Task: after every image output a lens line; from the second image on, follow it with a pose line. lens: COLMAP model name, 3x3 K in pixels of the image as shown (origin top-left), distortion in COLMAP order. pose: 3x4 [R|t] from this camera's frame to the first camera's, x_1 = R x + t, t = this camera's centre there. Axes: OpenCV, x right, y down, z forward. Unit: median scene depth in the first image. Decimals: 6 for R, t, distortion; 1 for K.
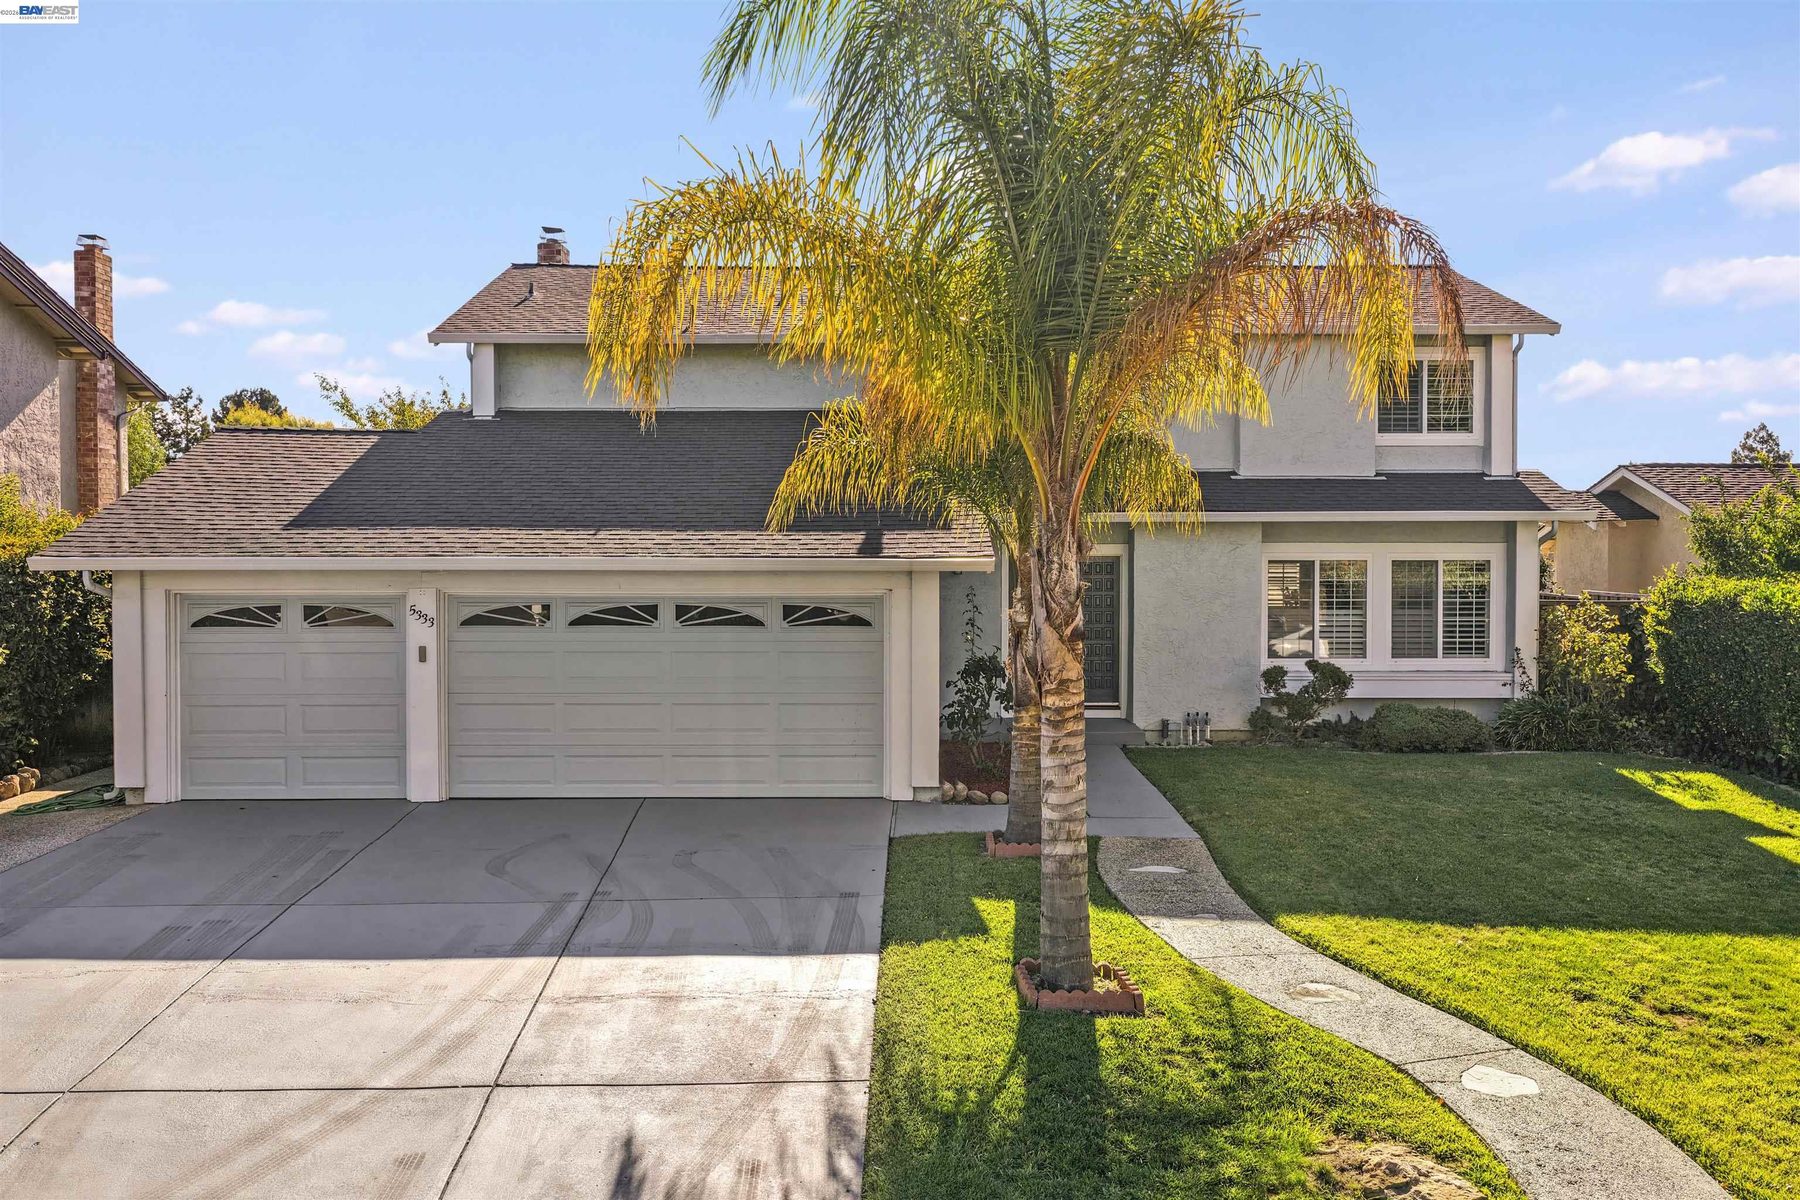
lens RADIAL K [[1532.3, 0, 907.9], [0, 1532.3, 569.2], [0, 0, 1]] dist [-0.004140, 0.004940]
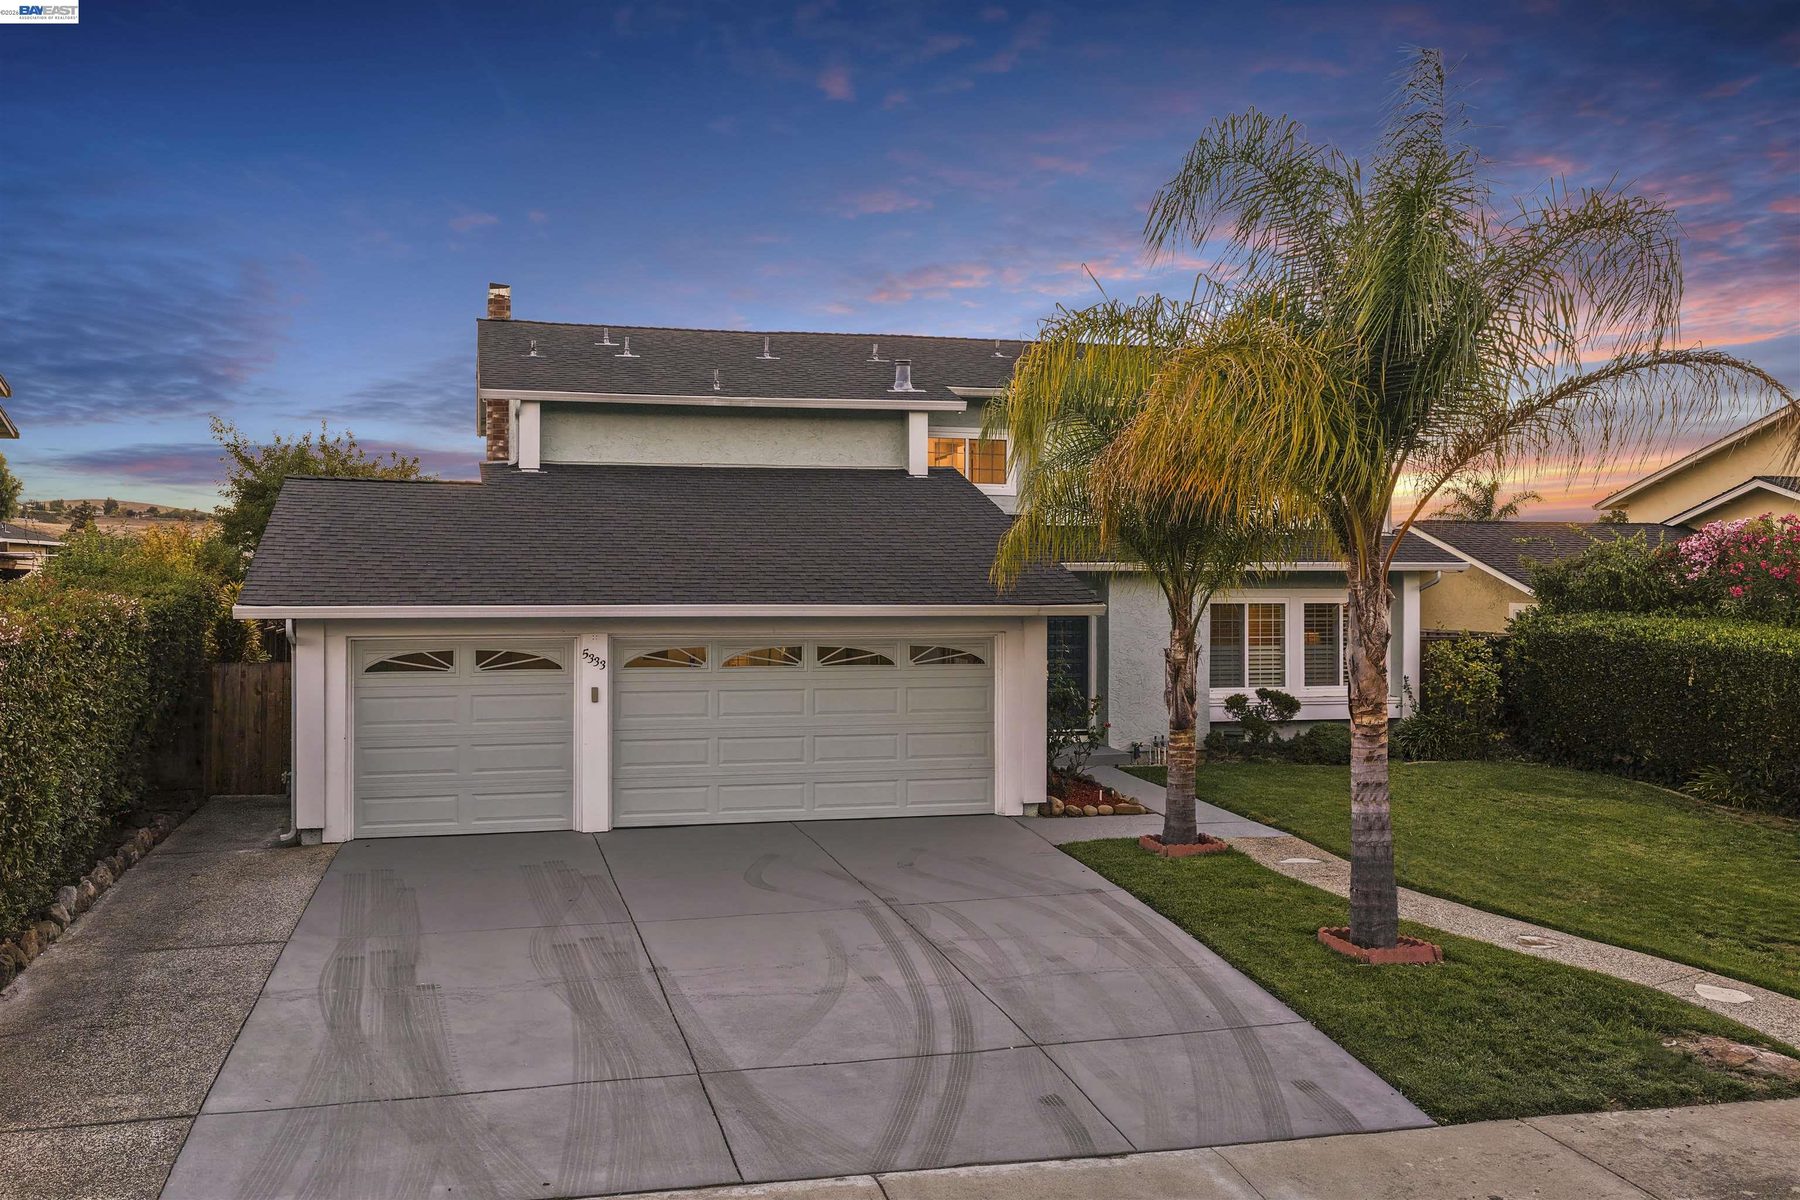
lens RADIAL K [[1508.1, 0, 856.9], [0, 1508.1, 577.0], [0, 0, 1]] dist [-0.002110, 0.007901]
pose [[0.974166, 0.001398, 0.225828, -0.371479], [0.003100, 0.999804, -0.019563, -0.005844], [-0.225811, 0.019758, 0.973971, -0.076515]]
